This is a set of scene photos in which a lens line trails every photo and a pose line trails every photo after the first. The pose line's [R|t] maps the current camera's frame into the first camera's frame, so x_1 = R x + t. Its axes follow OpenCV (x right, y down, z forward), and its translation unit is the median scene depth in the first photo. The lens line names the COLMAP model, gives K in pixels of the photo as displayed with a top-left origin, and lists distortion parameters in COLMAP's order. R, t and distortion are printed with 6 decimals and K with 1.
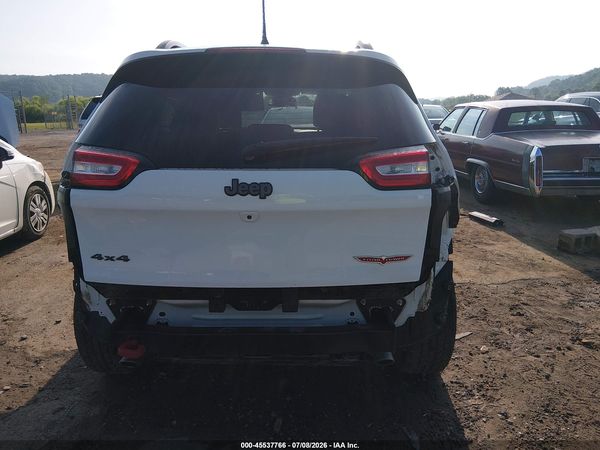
lens RADIAL K [[458.3, 0, 303.7], [0, 458.3, 222.3], [0, 0, 1]] dist [0.064255, -0.114015]
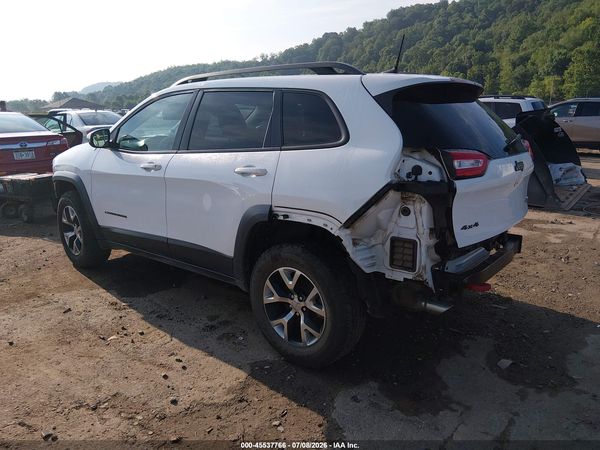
lens RADIAL K [[458.3, 0, 303.7], [0, 458.3, 222.3], [0, 0, 1]] dist [0.064255, -0.114015]
pose [[0.637422, -0.180263, 0.749132, -0.580571], [0.187447, 0.979318, 0.076157, -0.044130], [-0.747366, 0.091878, 0.658029, 0.147676]]
